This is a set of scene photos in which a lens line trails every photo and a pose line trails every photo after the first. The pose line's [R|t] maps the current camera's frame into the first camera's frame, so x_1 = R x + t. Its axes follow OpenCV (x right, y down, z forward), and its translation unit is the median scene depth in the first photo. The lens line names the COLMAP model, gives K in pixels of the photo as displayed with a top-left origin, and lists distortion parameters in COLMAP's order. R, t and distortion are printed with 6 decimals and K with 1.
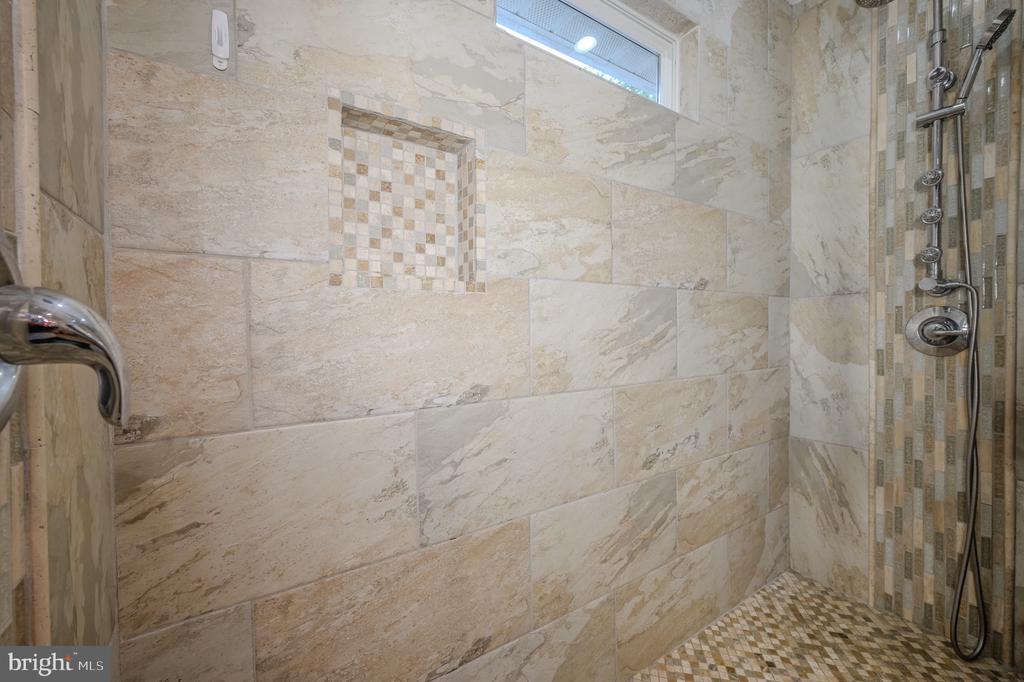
lens RADIAL K [[407.0, 0, 514.3], [0, 407.0, 336.4], [0, 0, 1]] dist [-0.002703, 0.000543]
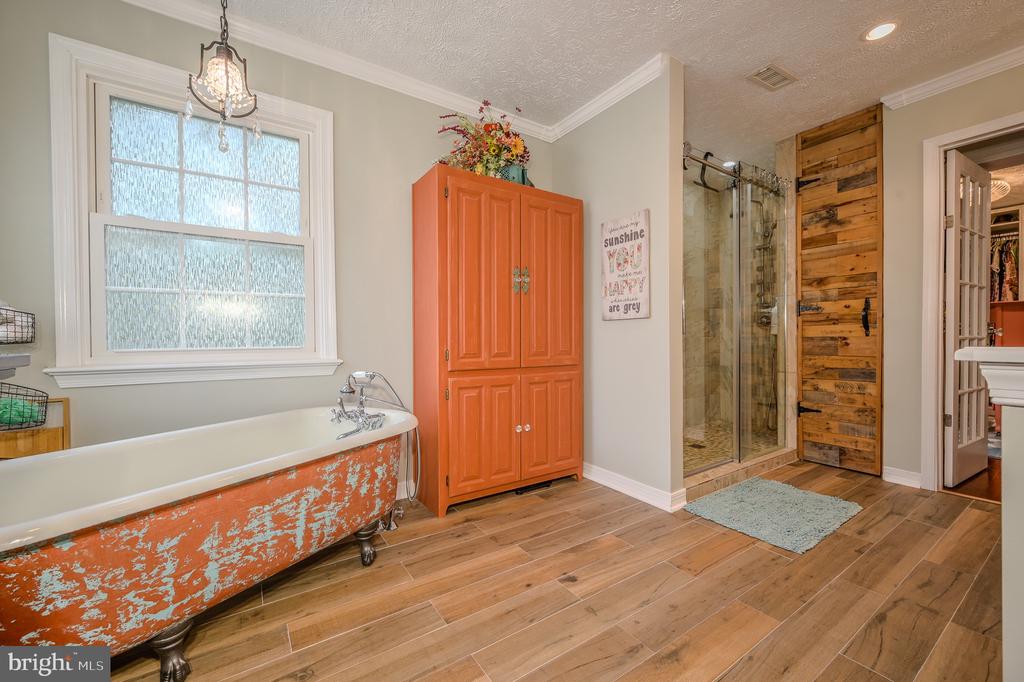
lens RADIAL K [[407.0, 0, 514.3], [0, 407.0, 341.9], [0, 0, 1]] dist [-0.002703, 0.000543]
pose [[0.999686, -0.004886, 0.024561, -1.154759], [0.004701, 0.999960, 0.007594, 0.155962], [-0.024597, -0.007476, 0.999669, -2.649951]]
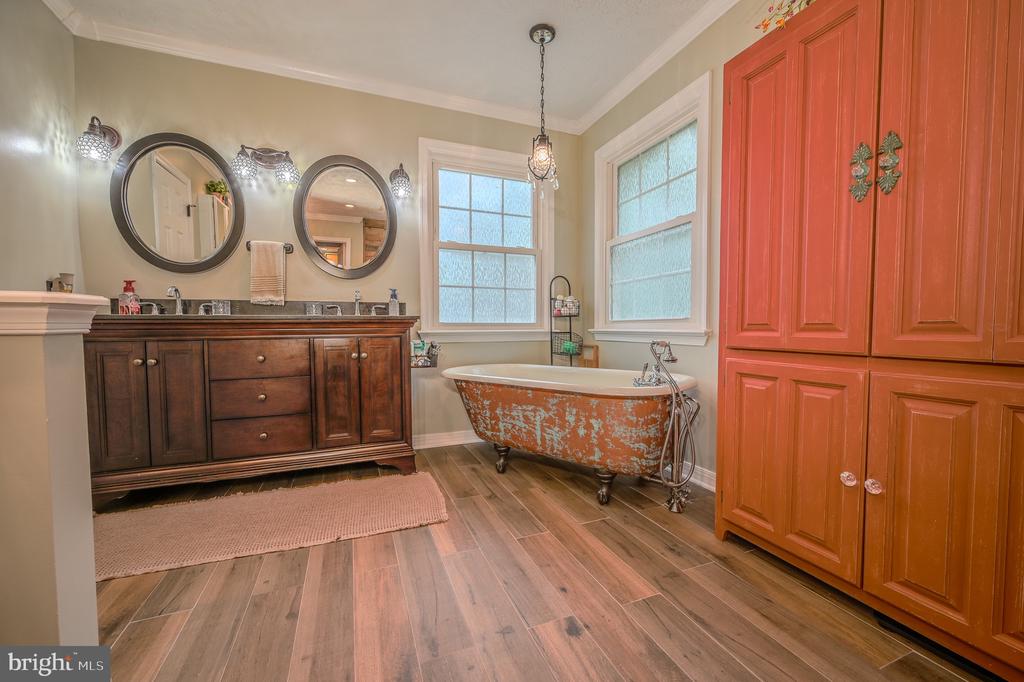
lens RADIAL K [[407.0, 0, 507.5], [0, 407.0, 345.0], [0, 0, 1]] dist [-0.002703, 0.000543]
pose [[-0.191377, 0.044623, -0.980502, 0.320106], [0.002107, 0.998982, 0.045052, 0.248658], [0.981514, 0.006556, -0.191277, -0.930659]]
